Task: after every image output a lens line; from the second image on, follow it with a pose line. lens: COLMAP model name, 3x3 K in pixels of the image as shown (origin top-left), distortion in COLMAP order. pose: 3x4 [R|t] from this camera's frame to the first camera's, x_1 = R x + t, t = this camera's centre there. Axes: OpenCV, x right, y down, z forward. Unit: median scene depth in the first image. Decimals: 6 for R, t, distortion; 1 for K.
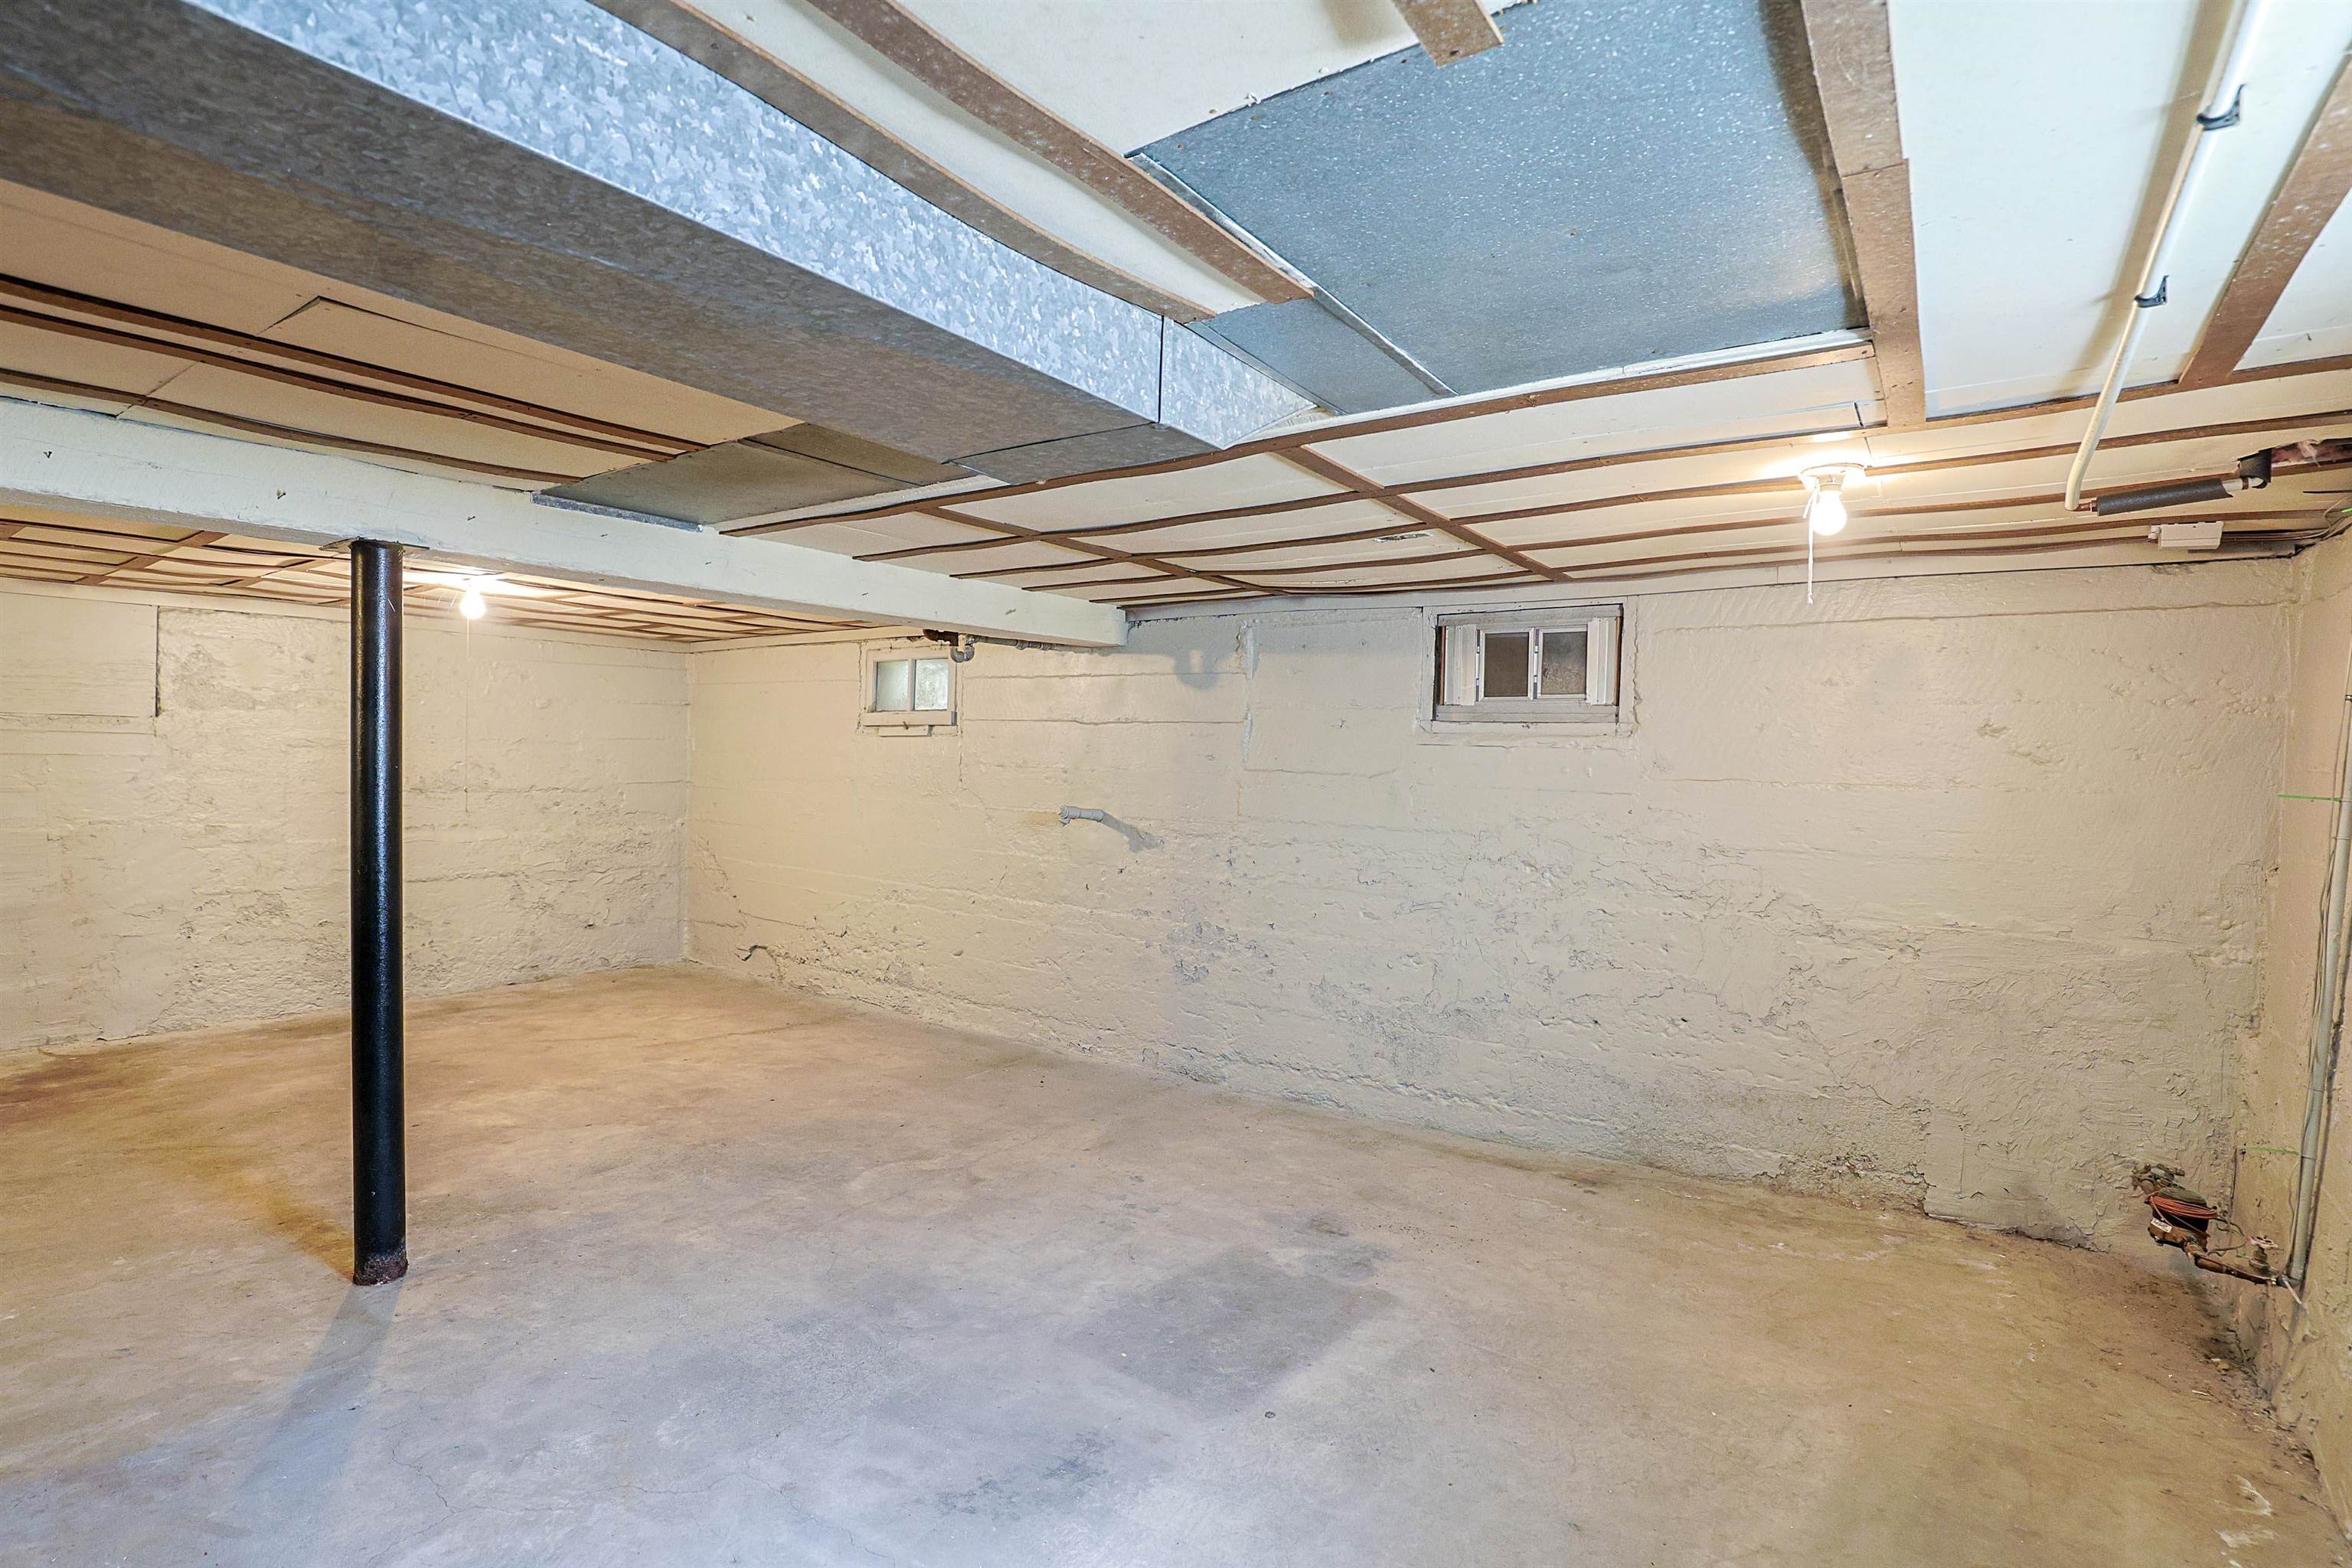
lens RADIAL K [[1157.3, 0, 1182.6], [0, 1157.3, 789.3], [0, 0, 1]] dist [-0.030503, 0.001060]
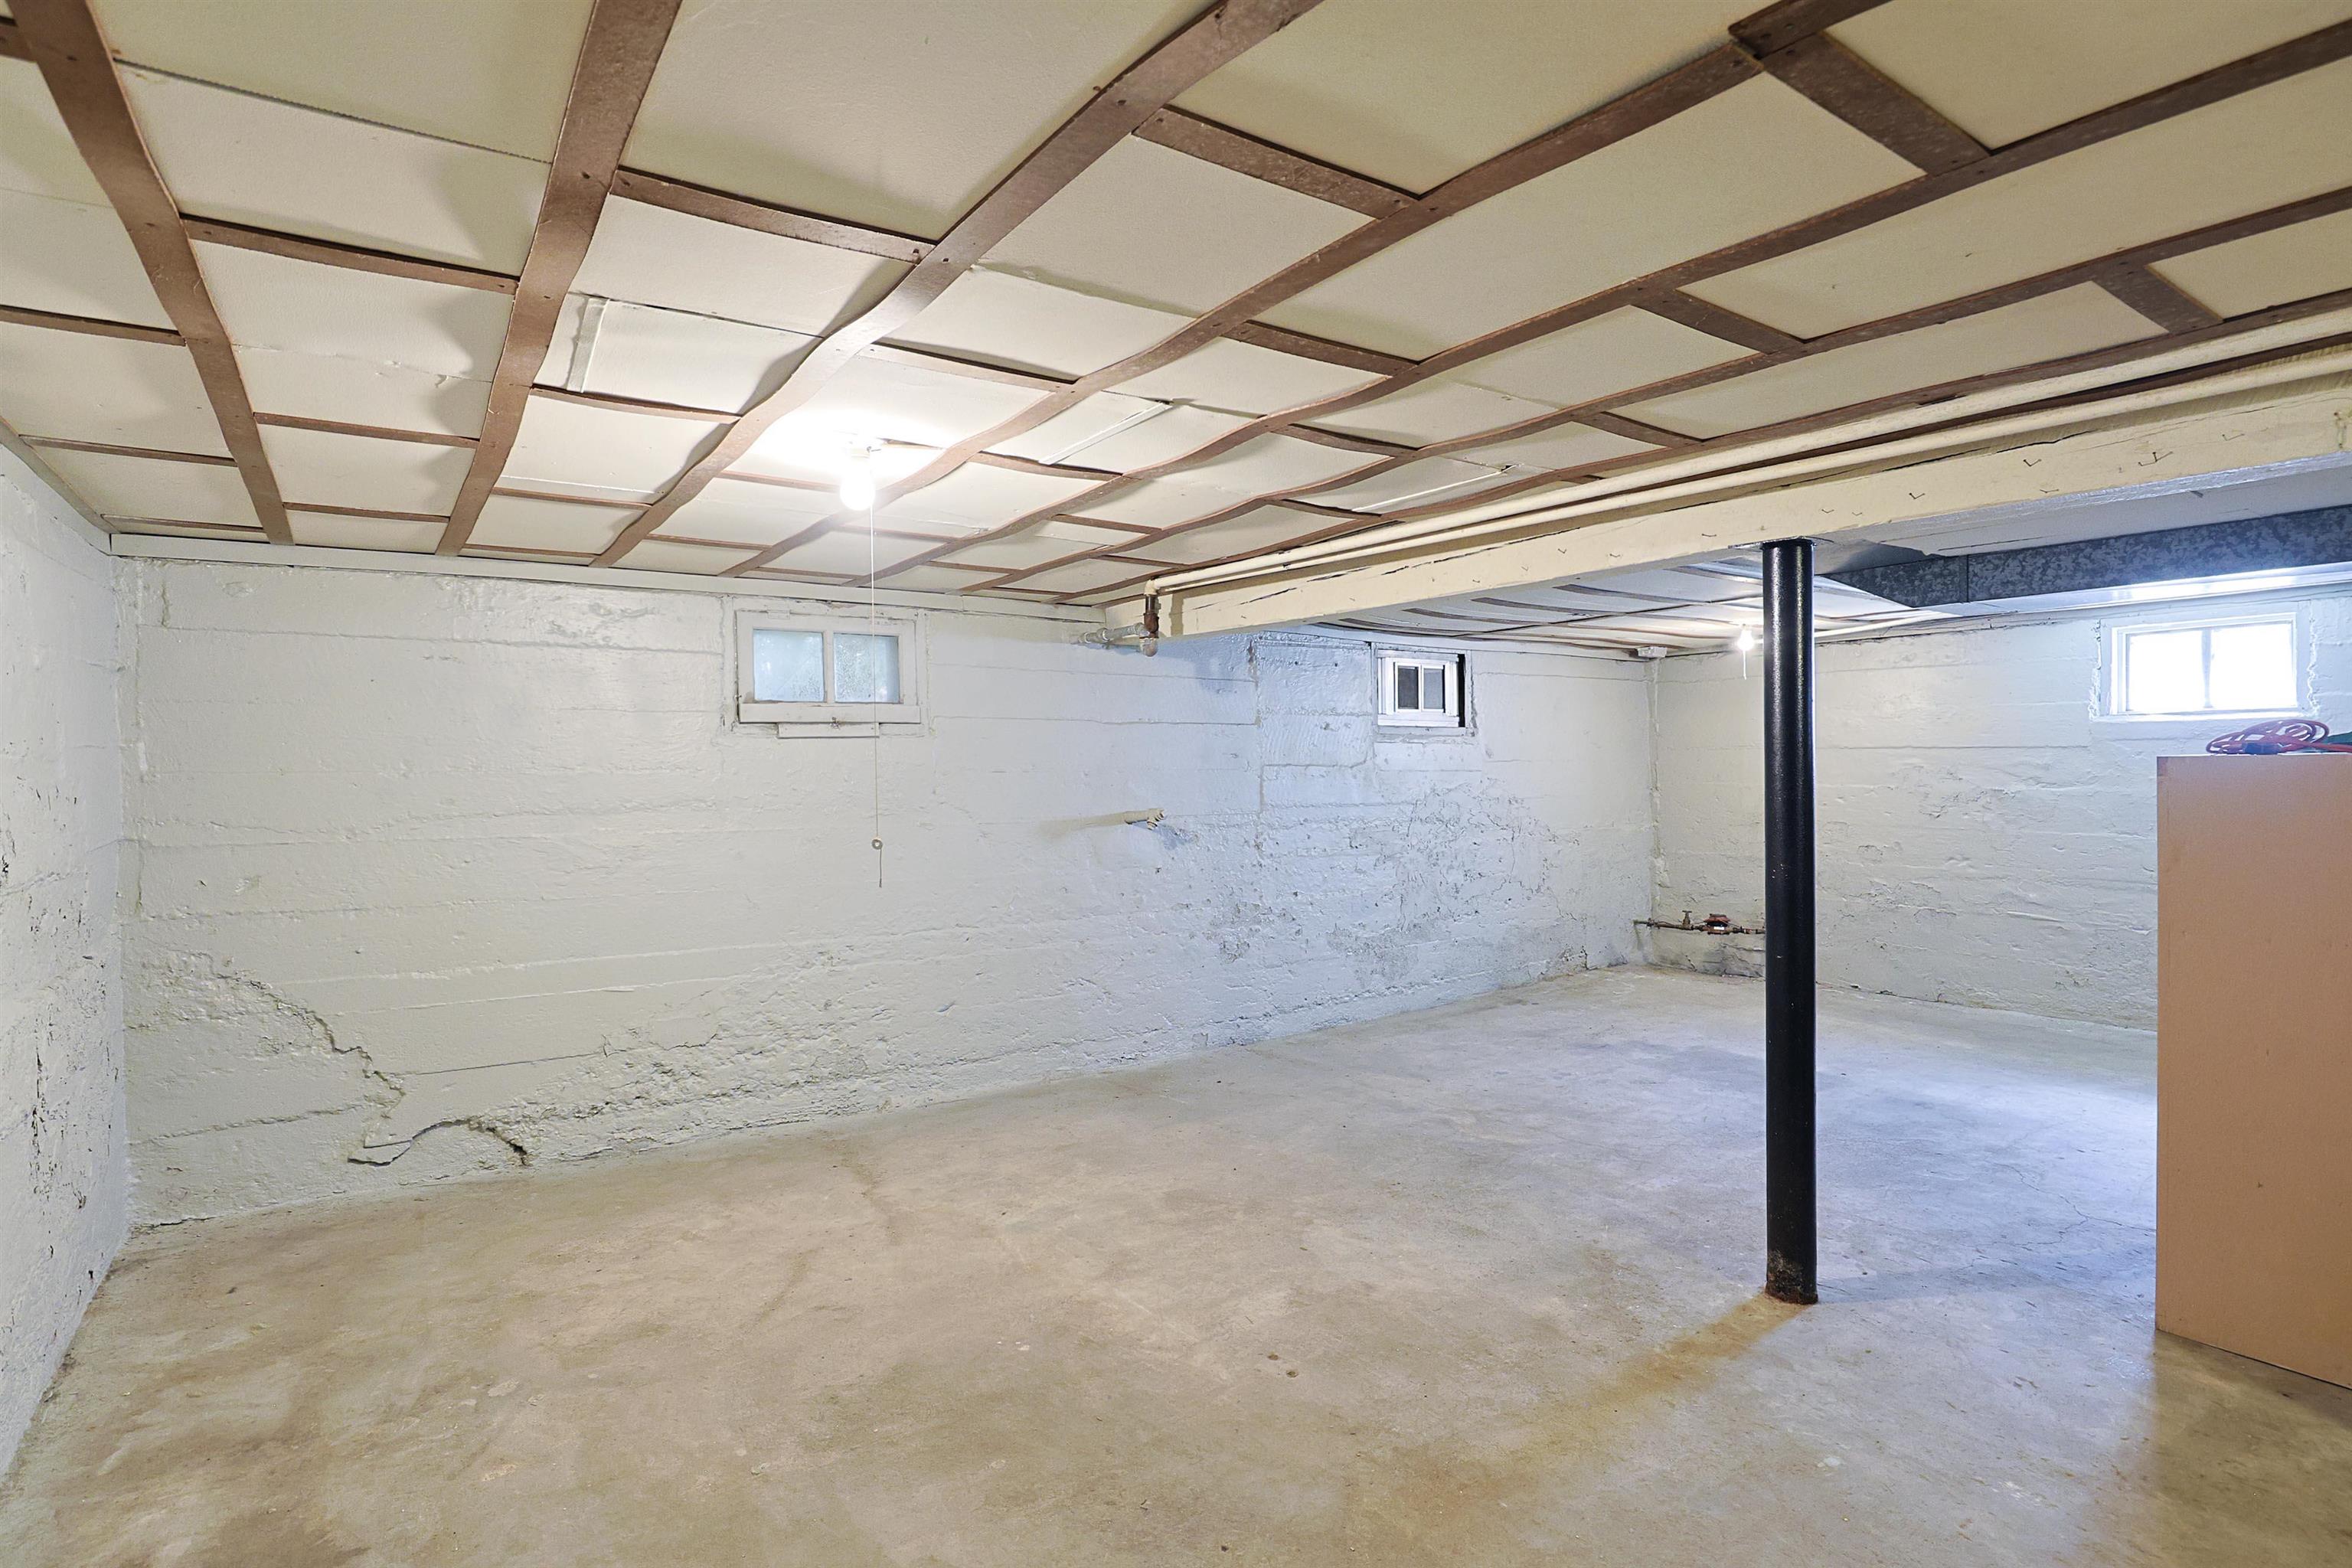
lens RADIAL K [[1157.3, 0, 1182.6], [0, 1157.3, 789.3], [0, 0, 1]] dist [-0.030503, 0.001060]
pose [[0.332512, -0.046914, 0.941931, -1.135560], [0.041979, 0.998508, 0.034912, -0.039220], [-0.942164, 0.027933, 0.333986, 0.733069]]
